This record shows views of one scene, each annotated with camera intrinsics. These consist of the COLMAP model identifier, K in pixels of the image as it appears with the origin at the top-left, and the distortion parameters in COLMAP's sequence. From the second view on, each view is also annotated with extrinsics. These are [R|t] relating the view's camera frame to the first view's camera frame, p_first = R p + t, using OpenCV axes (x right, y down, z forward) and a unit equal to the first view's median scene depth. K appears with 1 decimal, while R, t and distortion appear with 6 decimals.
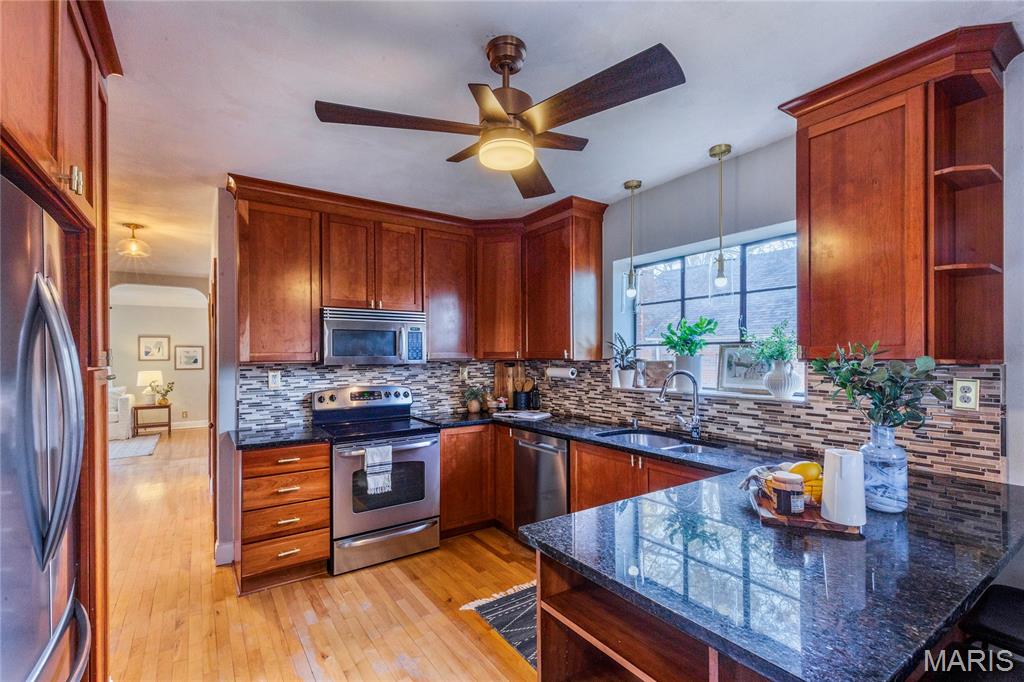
lens RADIAL K [[455.9, 0, 513.1], [0, 455.9, 355.8], [0, 0, 1]] dist [0.000941, -0.000021]
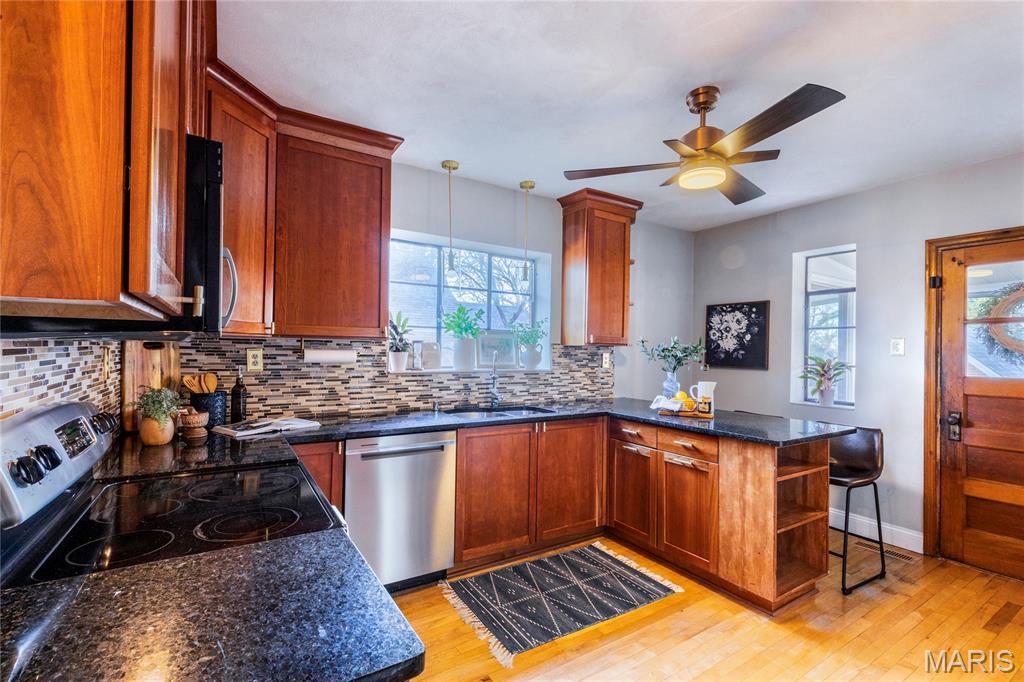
lens RADIAL K [[460.5, 0, 515.4], [0, 460.5, 348.4], [0, 0, 1]] dist [0.006376, 0.000223]
pose [[0.035890, 0.004062, 0.999347, -0.805812], [-0.017930, 0.999833, -0.003420, 0.027935], [-0.999195, -0.017796, 0.035957, 0.891984]]
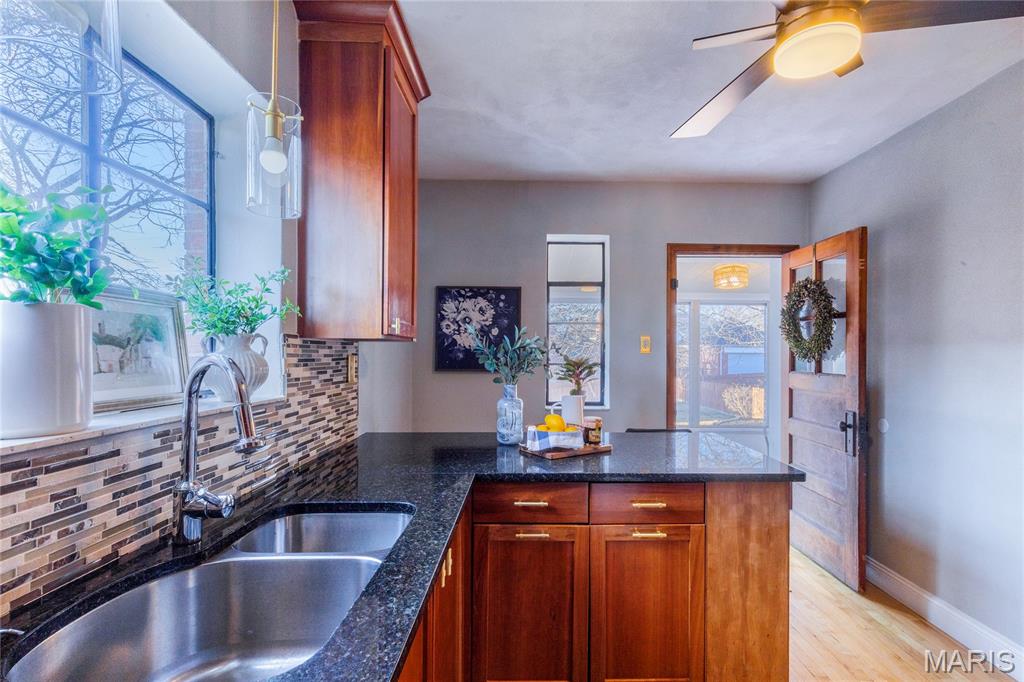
lens RADIAL K [[474.1, 0, 532.9], [0, 474.1, 355.9], [0, 0, 1]] dist [-0.000430, -0.000104]
pose [[-0.833186, -0.007032, 0.552949, -0.030505], [-0.005525, 0.999975, 0.004391, 0.029181], [-0.552966, 0.000604, -0.833204, 1.147164]]
